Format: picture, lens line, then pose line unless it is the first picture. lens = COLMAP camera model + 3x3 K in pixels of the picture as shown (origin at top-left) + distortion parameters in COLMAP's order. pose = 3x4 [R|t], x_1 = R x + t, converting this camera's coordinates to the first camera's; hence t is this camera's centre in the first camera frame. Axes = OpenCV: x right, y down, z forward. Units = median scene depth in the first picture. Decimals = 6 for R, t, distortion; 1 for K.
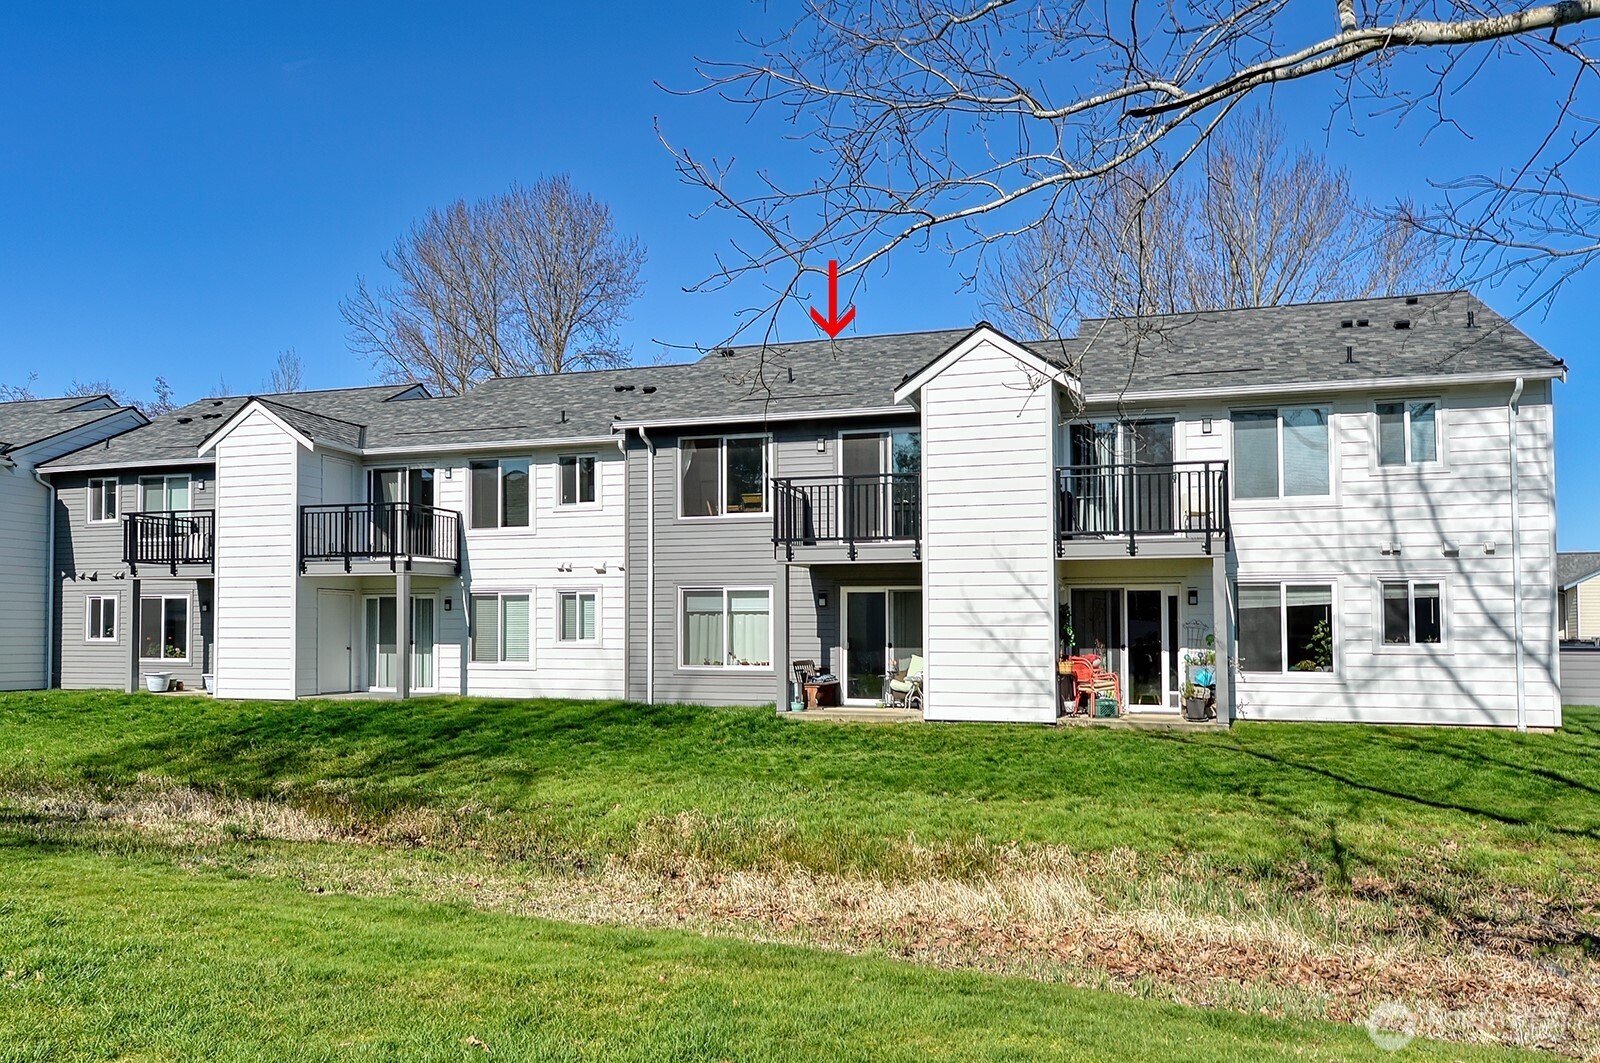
lens RADIAL K [[1146.4, 0, 795.1], [0, 1146.4, 606.4], [0, 0, 1]] dist [0.001705, -0.000615]
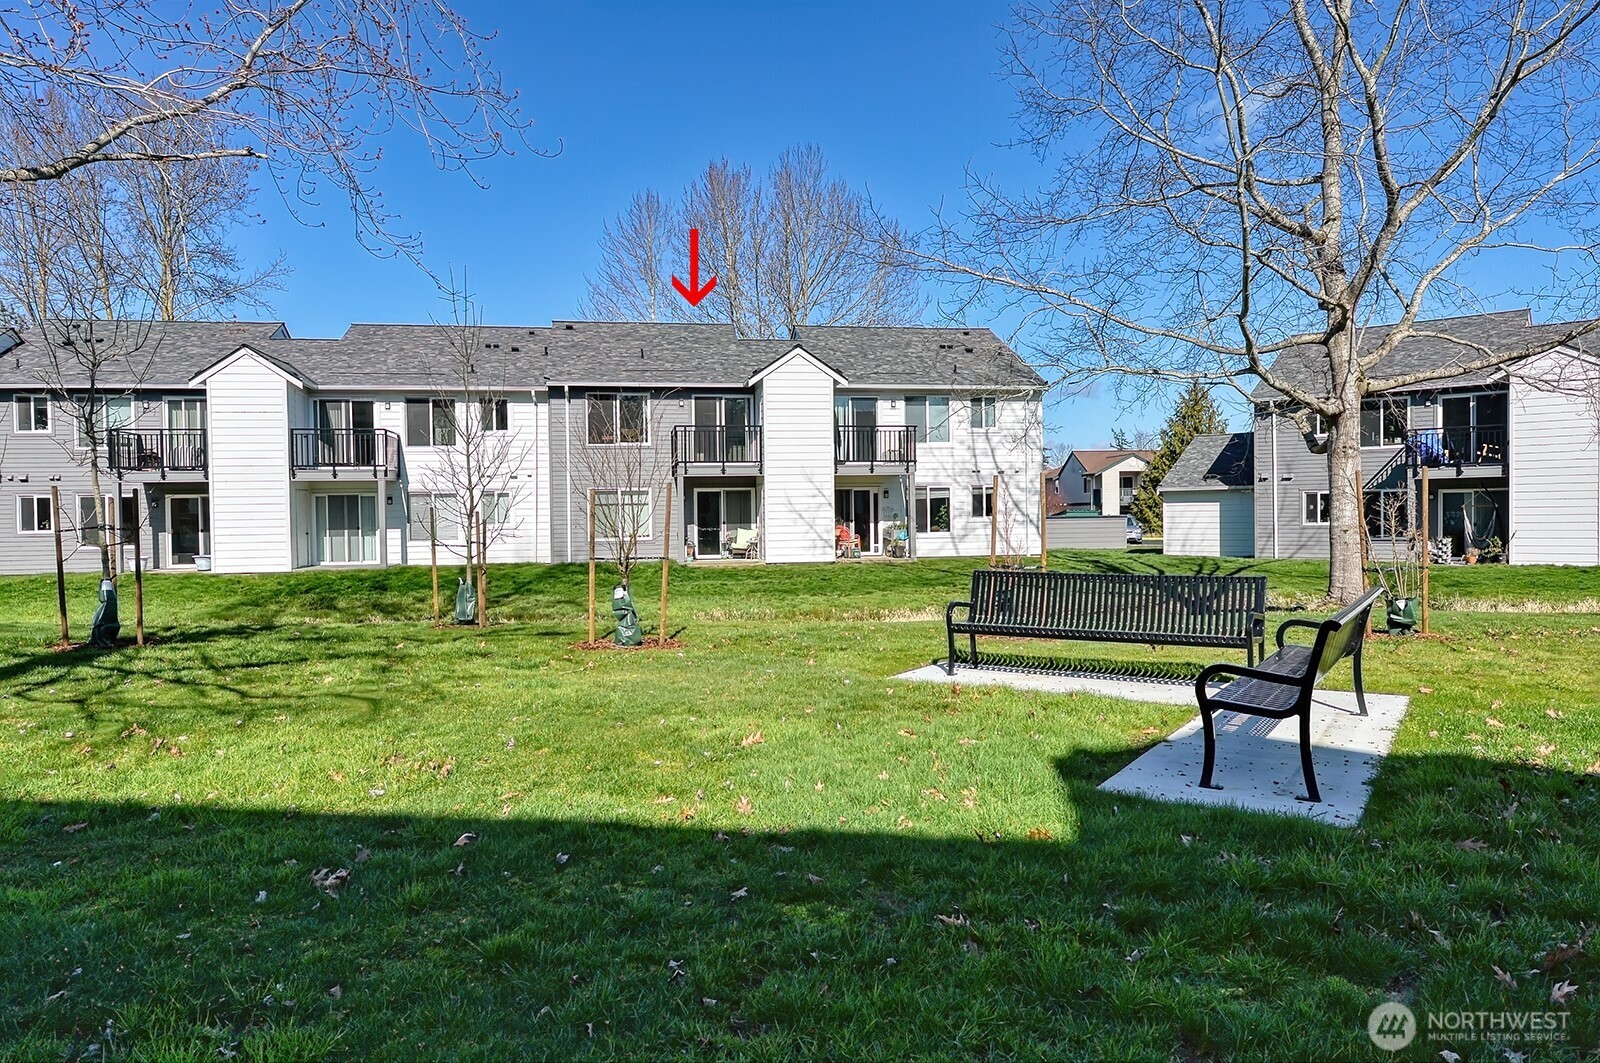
lens RADIAL K [[1067.8, 0, 795.3], [0, 1067.8, 579.1], [0, 0, 1]] dist [-0.002307, -0.001377]
pose [[0.882919, -0.043001, 0.467552, -0.547829], [0.004124, 0.996469, 0.083858, -0.015023], [-0.469508, -0.072111, 0.879979, -0.438702]]
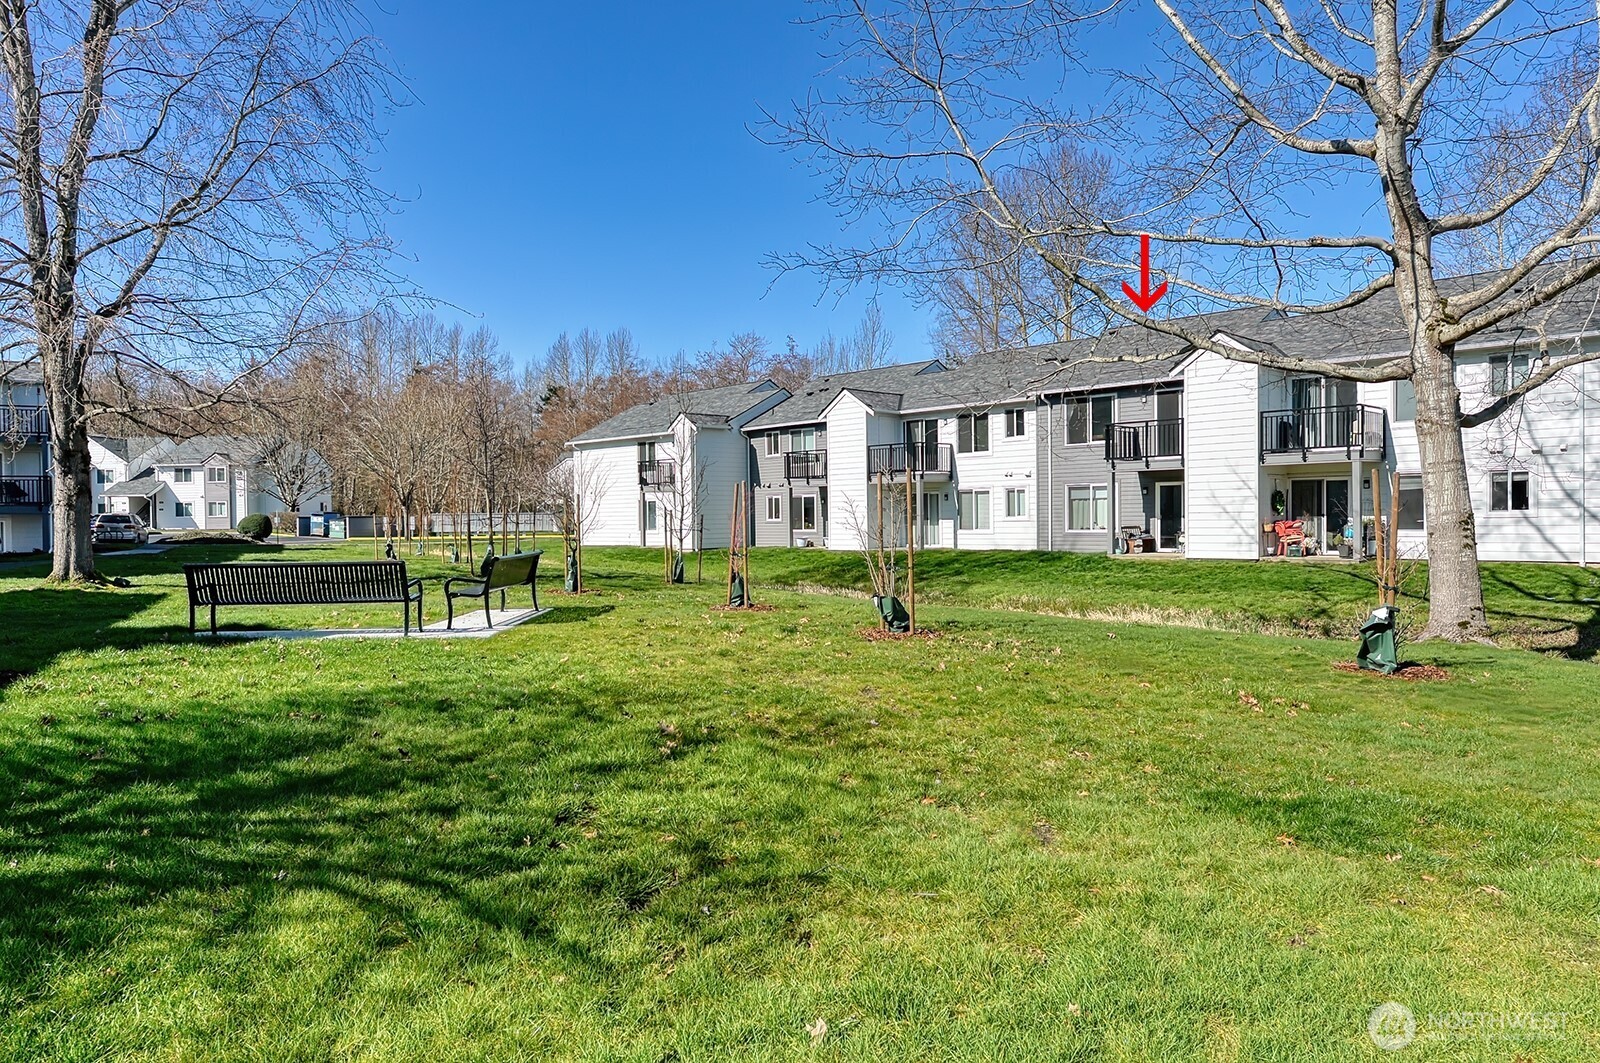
lens RADIAL K [[1067.8, 0, 795.3], [0, 1067.8, 579.1], [0, 0, 1]] dist [-0.002307, -0.001377]
pose [[0.877760, 0.013313, -0.478915, 0.320237], [0.028002, 0.996479, 0.079024, -0.014125], [0.478281, -0.082775, 0.874297, -0.633151]]
